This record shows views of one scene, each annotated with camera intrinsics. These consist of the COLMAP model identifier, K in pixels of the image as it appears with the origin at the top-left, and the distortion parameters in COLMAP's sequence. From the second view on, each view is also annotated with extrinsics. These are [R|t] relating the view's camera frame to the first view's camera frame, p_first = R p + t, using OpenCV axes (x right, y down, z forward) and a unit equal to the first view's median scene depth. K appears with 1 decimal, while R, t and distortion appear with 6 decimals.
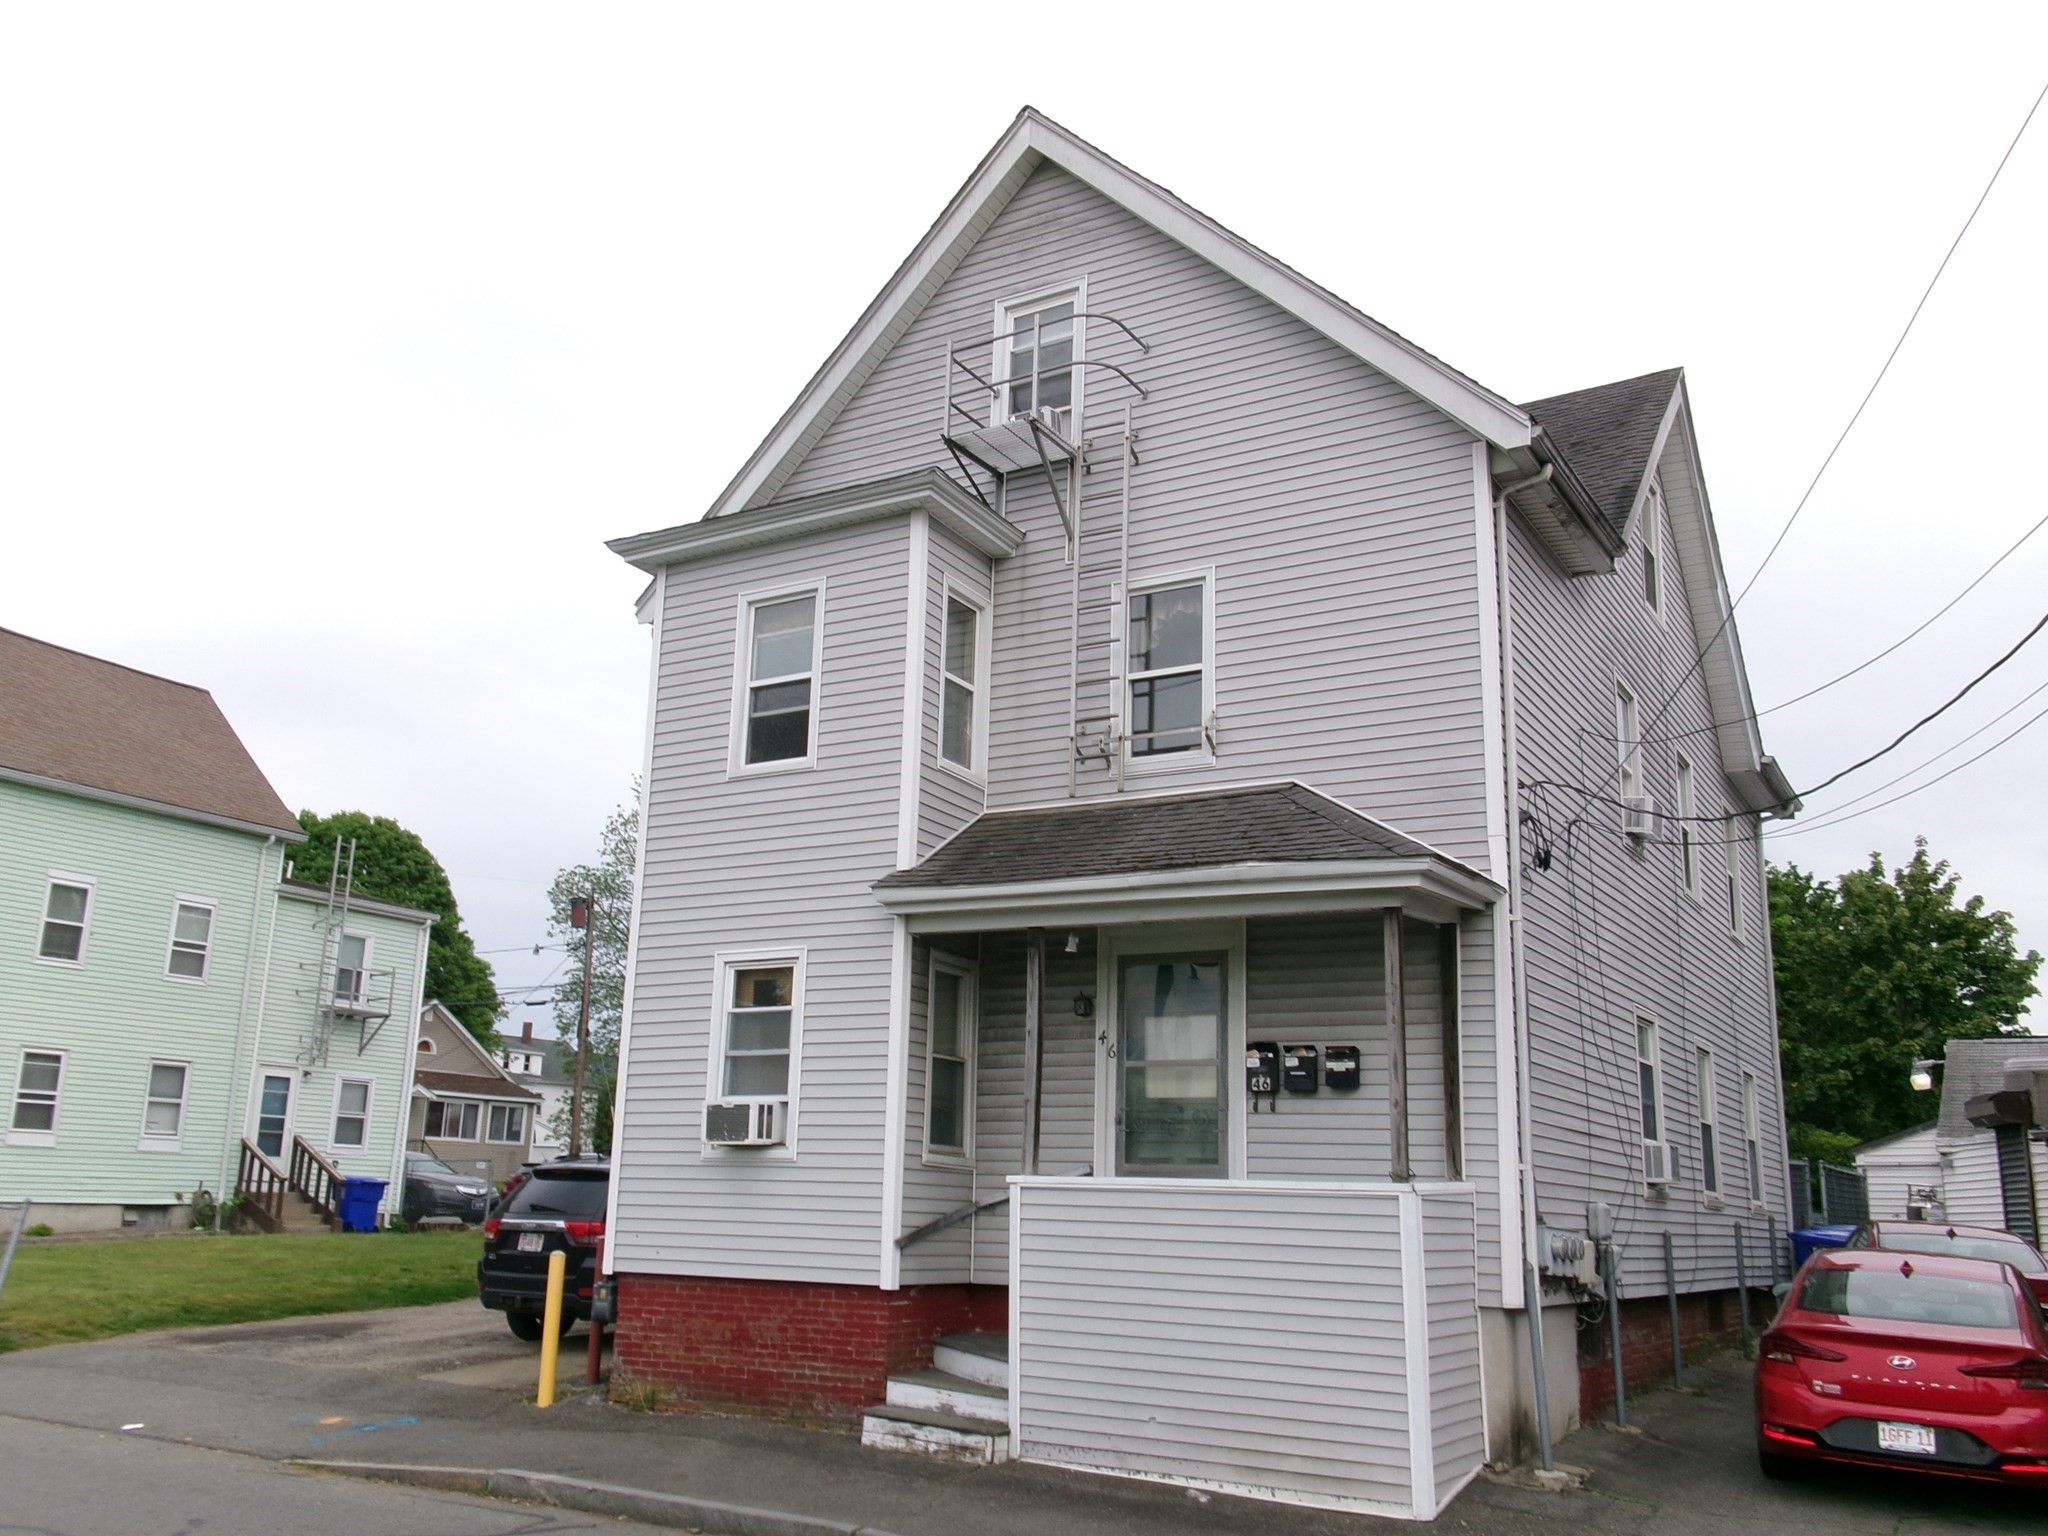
lens RADIAL K [[1678.6, 0, 1024.0], [0, 1678.6, 768.0], [0, 0, 1]] dist [0.045404, -0.009163]
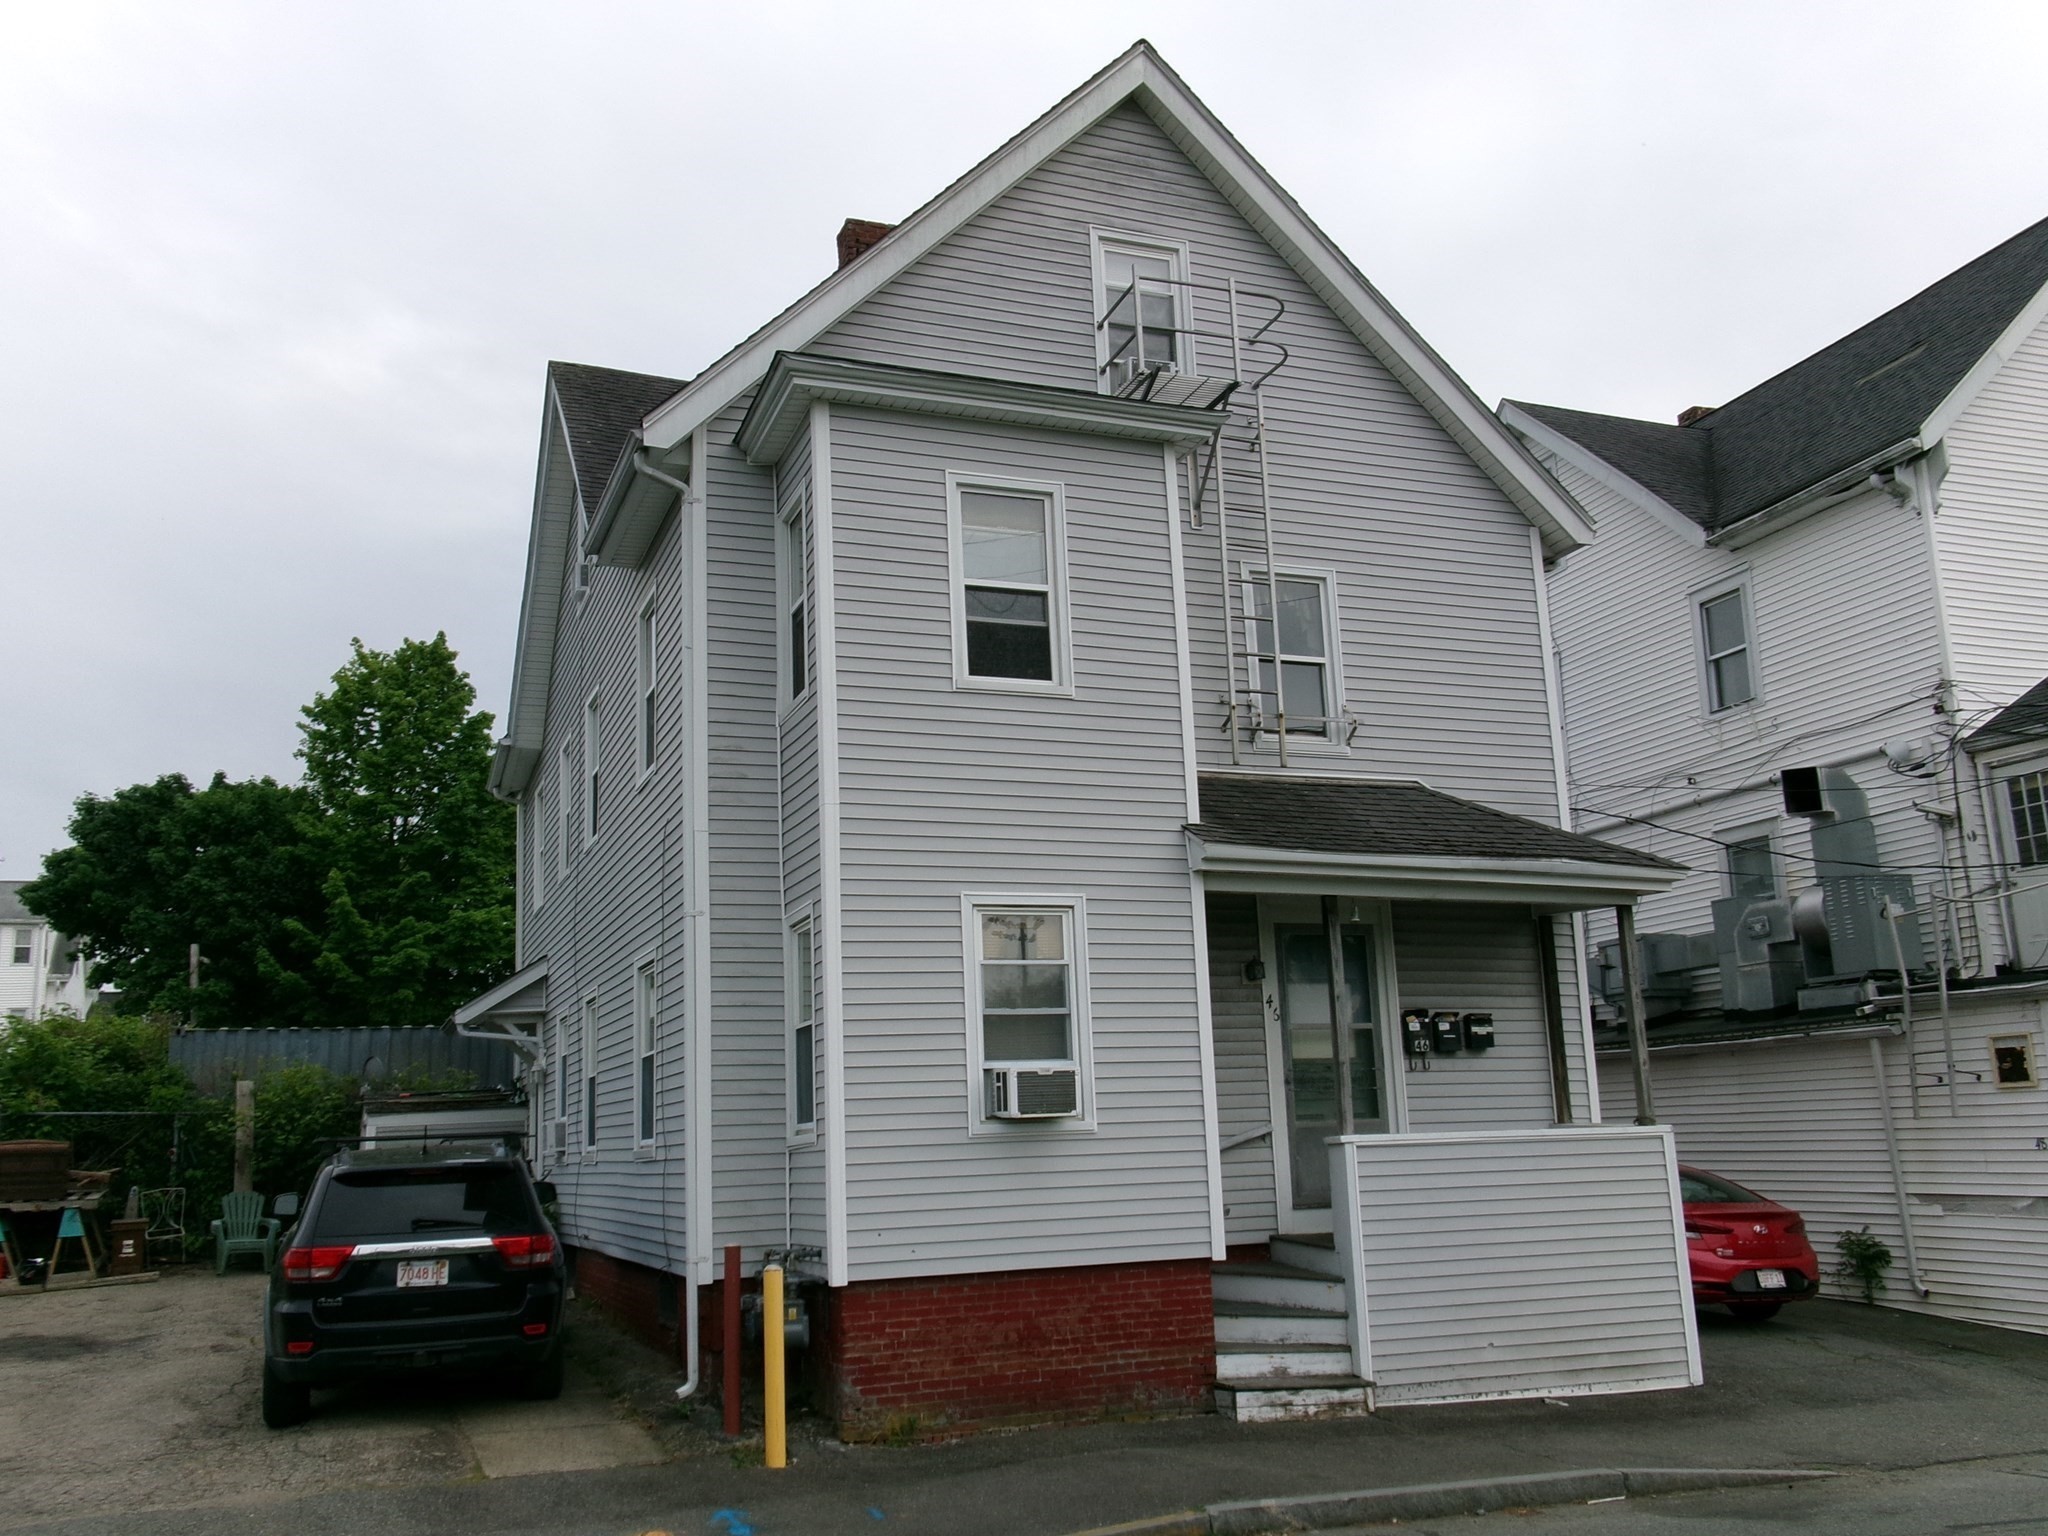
lens RADIAL K [[1678.6, 0, 1024.0], [0, 1678.6, 768.0], [0, 0, 1]] dist [0.045404, -0.009163]
pose [[0.626025, 0.121502, 0.770279, -0.886788], [-0.143758, 0.988838, -0.039142, 0.082243], [-0.766437, -0.086230, 0.636505, 0.479012]]
